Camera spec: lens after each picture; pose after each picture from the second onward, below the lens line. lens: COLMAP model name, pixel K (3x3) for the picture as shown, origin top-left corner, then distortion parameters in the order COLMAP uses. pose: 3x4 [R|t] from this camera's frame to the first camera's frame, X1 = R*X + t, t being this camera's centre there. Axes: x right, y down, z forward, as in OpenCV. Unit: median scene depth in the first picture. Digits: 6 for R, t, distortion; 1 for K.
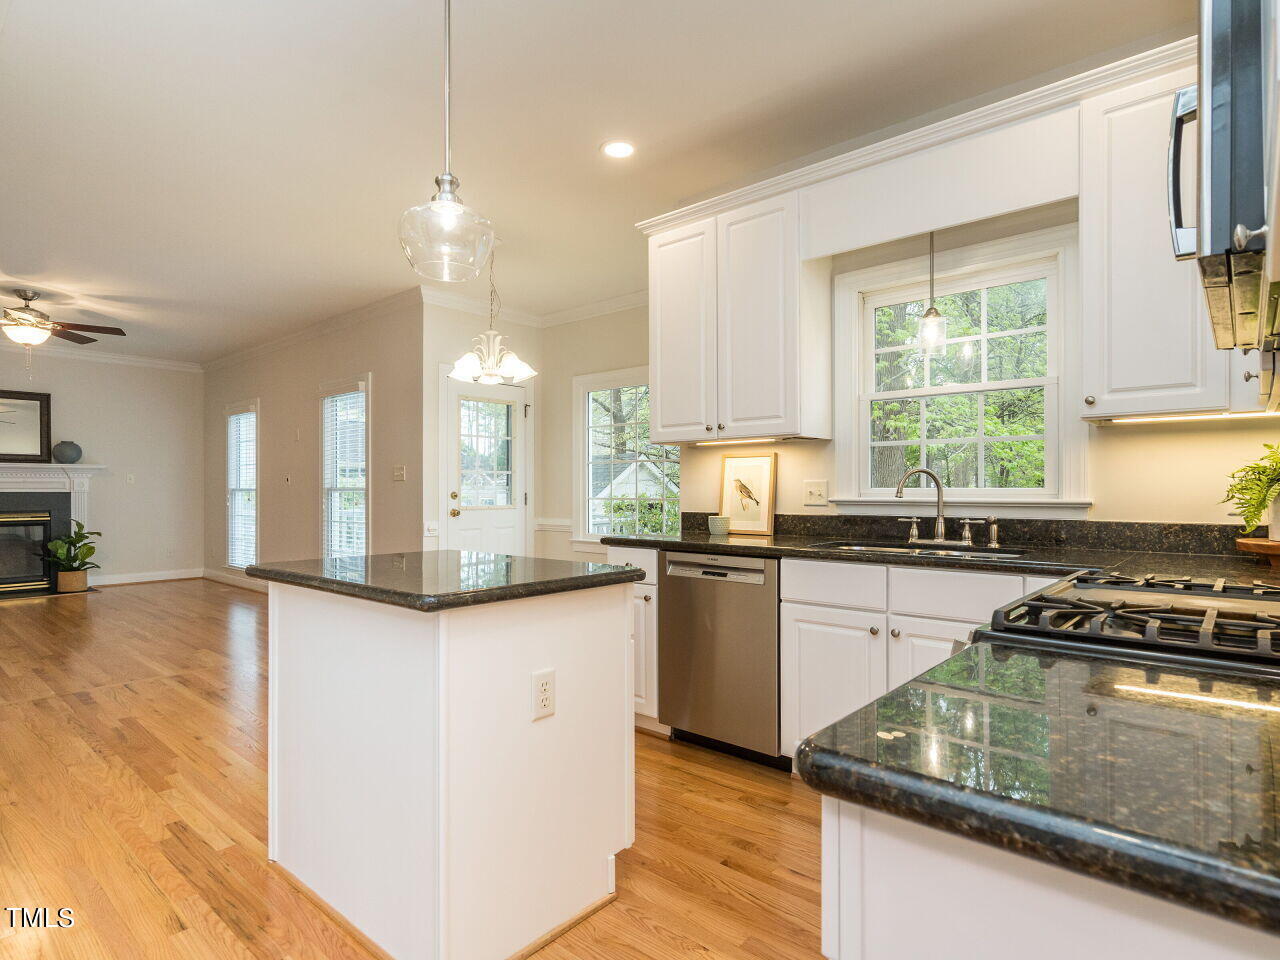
lens RADIAL K [[692.2, 0, 640.0], [0, 692.2, 480.0], [0, 0, 1]] dist [0.001862, 0.000734]
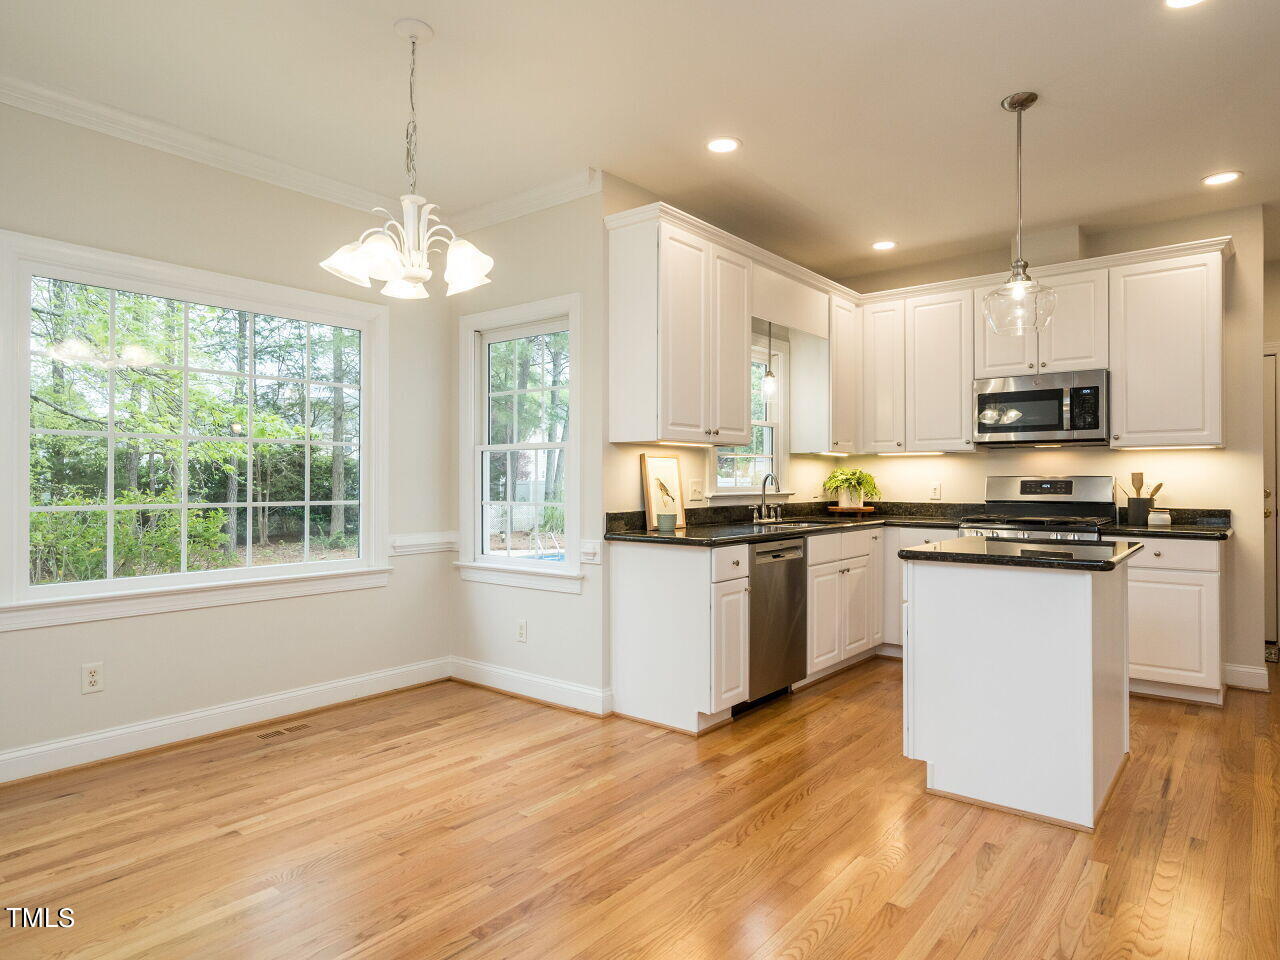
lens RADIAL K [[788.6, 0, 662.6], [0, 788.6, 463.2], [0, 0, 1]] dist [0.002671, 0.001953]
pose [[-0.064147, 0.023106, 0.997673, -1.300354], [-0.012863, 0.999630, -0.023979, 0.006050], [-0.997858, -0.014371, -0.063826, 1.311721]]
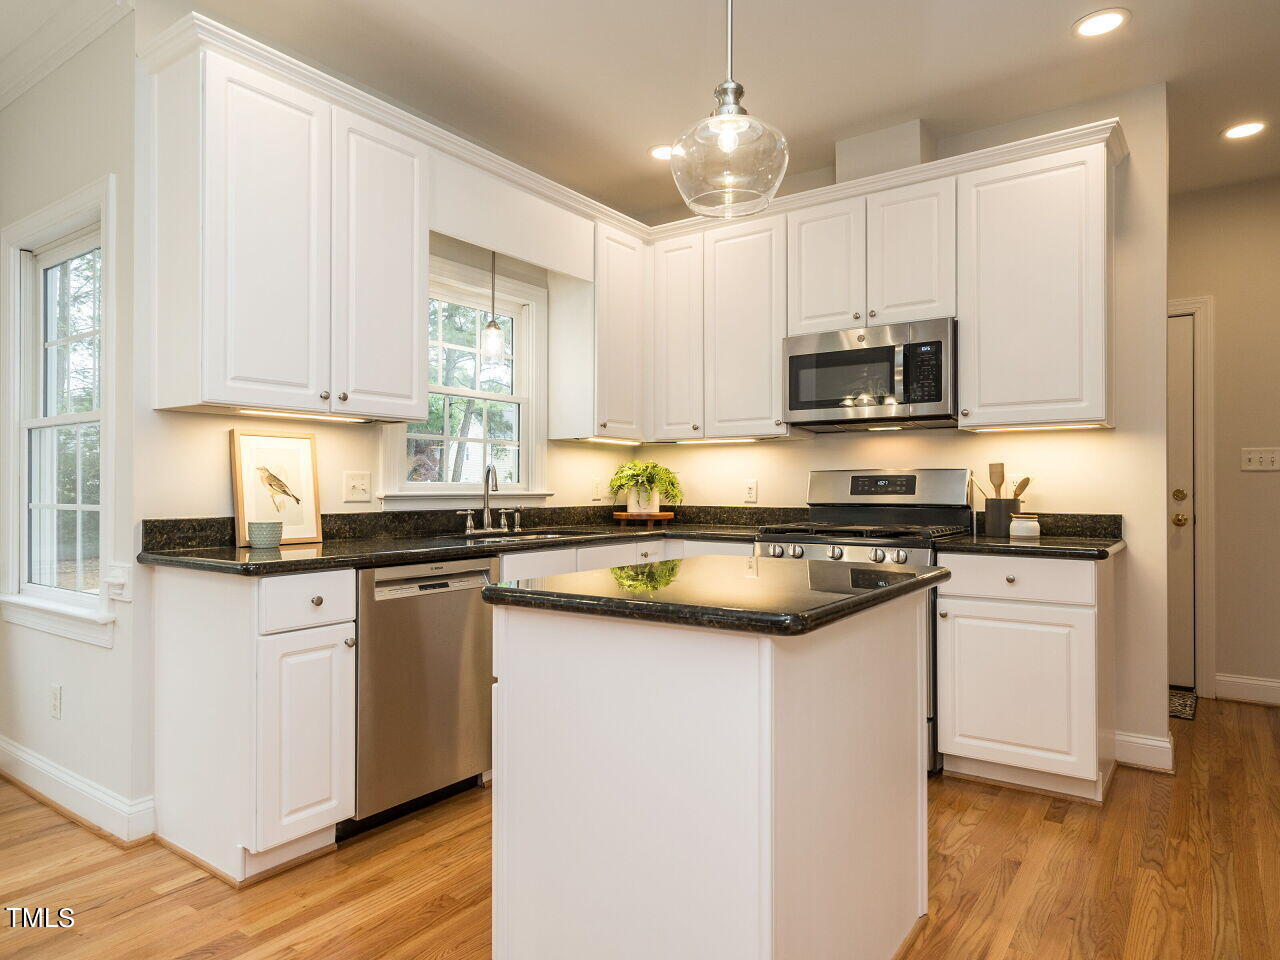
lens RADIAL K [[801.8, 0, 638.1], [0, 801.8, 473.2], [0, 0, 1]] dist [0.003408, 0.000054]
pose [[-0.098061, 0.021011, 0.994959, -0.854302], [-0.012918, 0.999666, -0.022383, 0.022062], [-0.995097, -0.015048, -0.097756, 0.863861]]
